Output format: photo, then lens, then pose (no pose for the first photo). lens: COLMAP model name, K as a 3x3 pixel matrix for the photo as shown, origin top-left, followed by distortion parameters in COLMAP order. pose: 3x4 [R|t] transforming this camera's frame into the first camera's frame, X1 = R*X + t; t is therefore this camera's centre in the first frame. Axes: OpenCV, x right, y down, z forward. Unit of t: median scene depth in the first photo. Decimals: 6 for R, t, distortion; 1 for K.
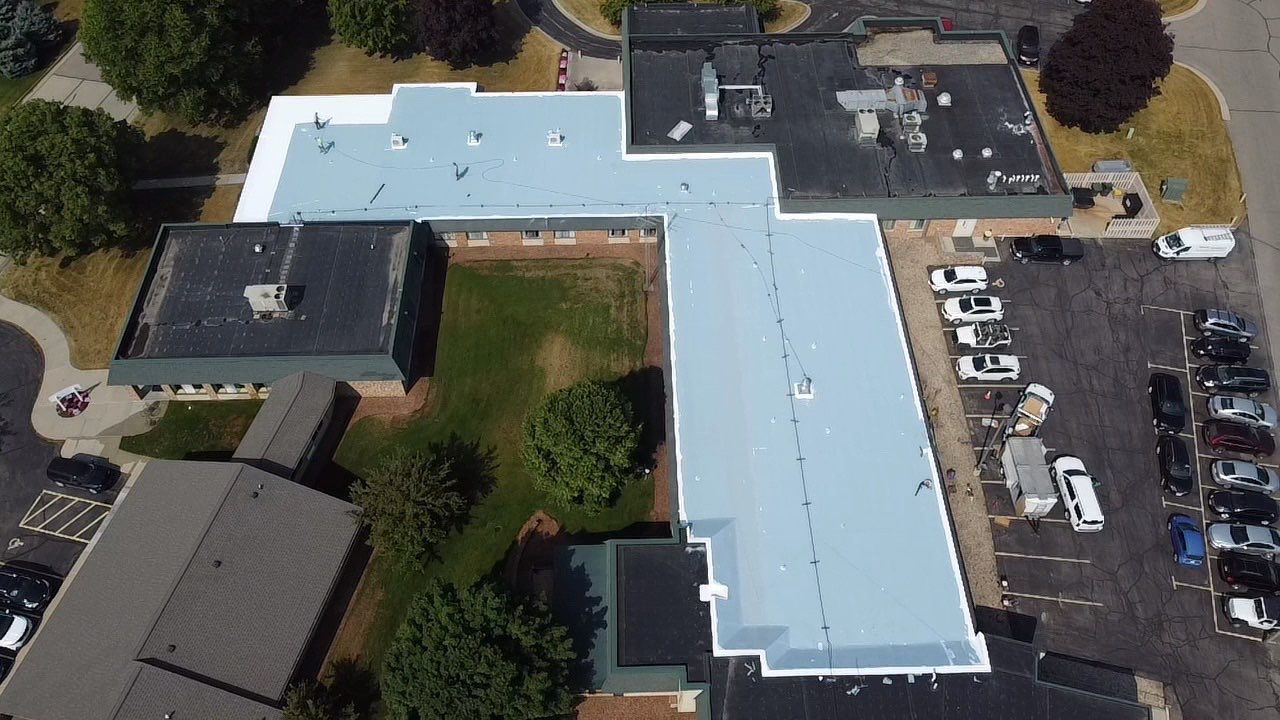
lens RADIAL K [[958.3, 0, 640.0], [0, 958.3, 360.0], [0, 0, 1]] dist [-0.001787, -0.002930]
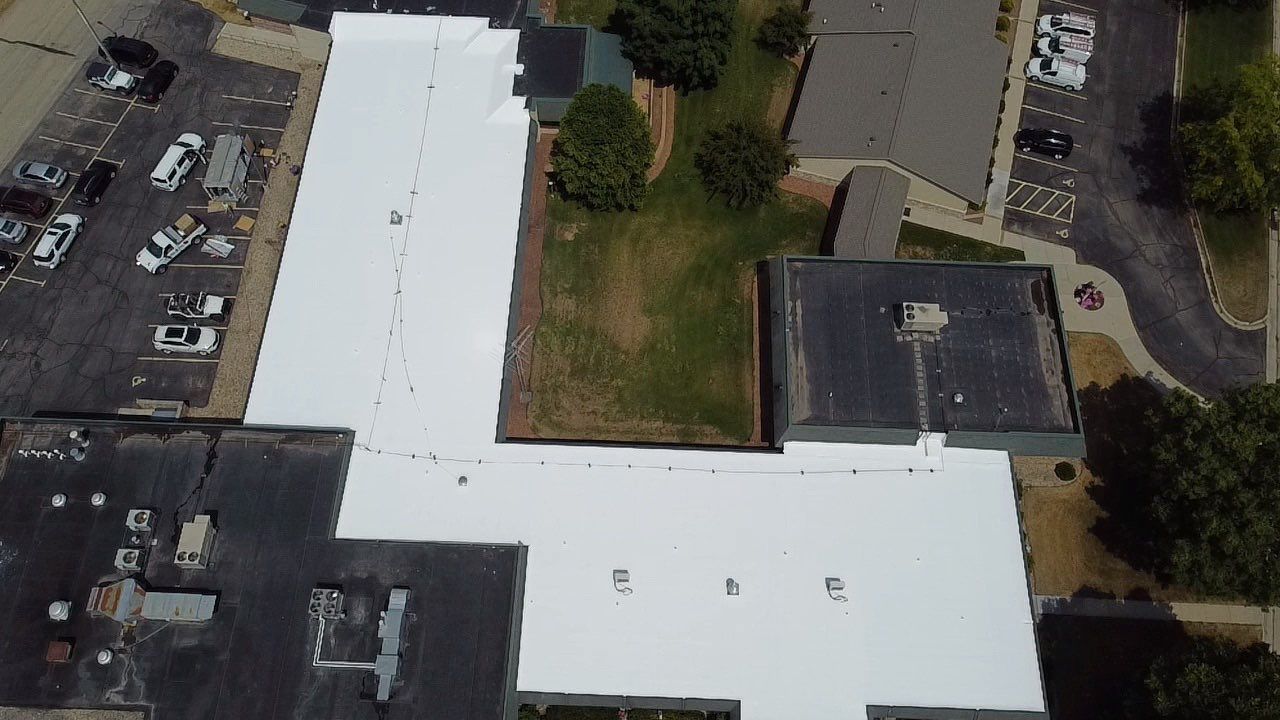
lens RADIAL K [[958.3, 0, 640.0], [0, 958.3, 360.0], [0, 0, 1]] dist [-0.001787, -0.002930]
pose [[-0.998257, -0.056850, 0.015838, -0.117873], [0.040261, -0.459812, 0.887103, -0.906917], [-0.043150, 0.886195, 0.461299, 0.580484]]
